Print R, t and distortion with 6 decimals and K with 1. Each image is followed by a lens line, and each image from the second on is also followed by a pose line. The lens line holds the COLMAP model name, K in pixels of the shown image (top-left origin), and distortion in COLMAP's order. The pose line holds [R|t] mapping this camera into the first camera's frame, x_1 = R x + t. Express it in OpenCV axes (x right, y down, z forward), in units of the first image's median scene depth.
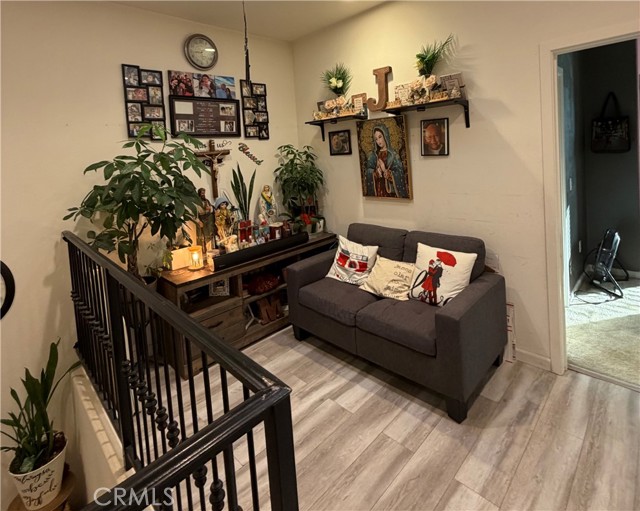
lens RADIAL K [[338.3, 0, 322.9], [0, 338.3, 169.4], [0, 0, 1]] dist [0.000969, -0.000116]
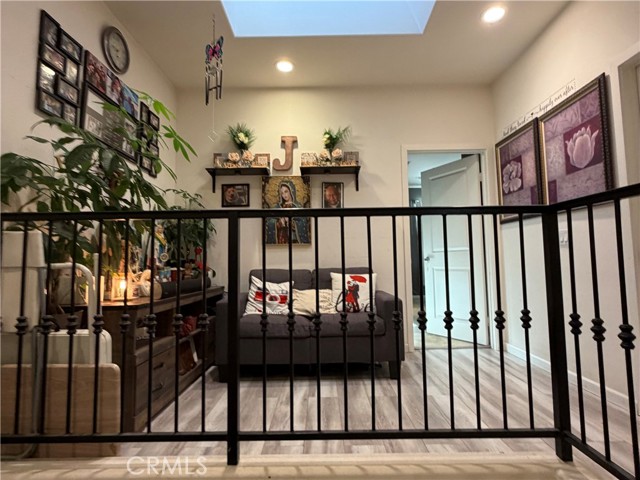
lens RADIAL K [[338.1, 0, 320.0], [0, 338.1, 240.0], [0, 0, 1]] dist [0.000199, -0.000367]
pose [[0.708946, 0.105042, 0.697397, -0.545708], [0.003067, 0.988378, -0.151987, 0.247427], [-0.705256, 0.109889, 0.700384, 0.117485]]
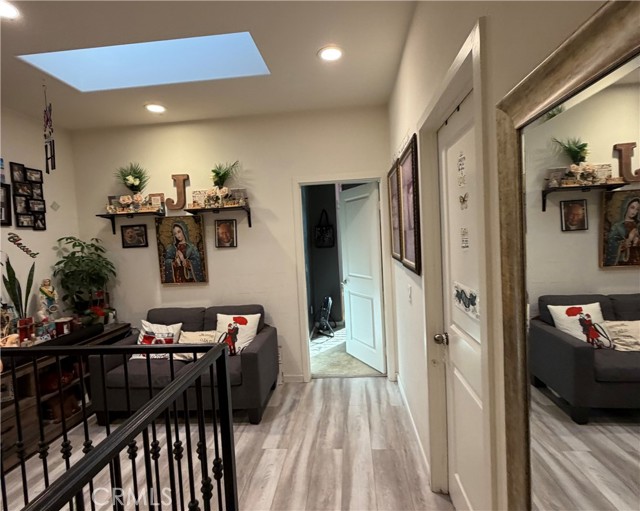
lens RADIAL K [[335.3, 0, 320.0], [0, 335.3, 255.5], [0, 0, 1]] dist [-0.003541, -0.000752]
pose [[0.764710, -0.005770, 0.644349, -0.210958], [0.032415, 0.999038, -0.029524, 0.037765], [-0.643559, 0.043464, 0.764161, -0.212582]]
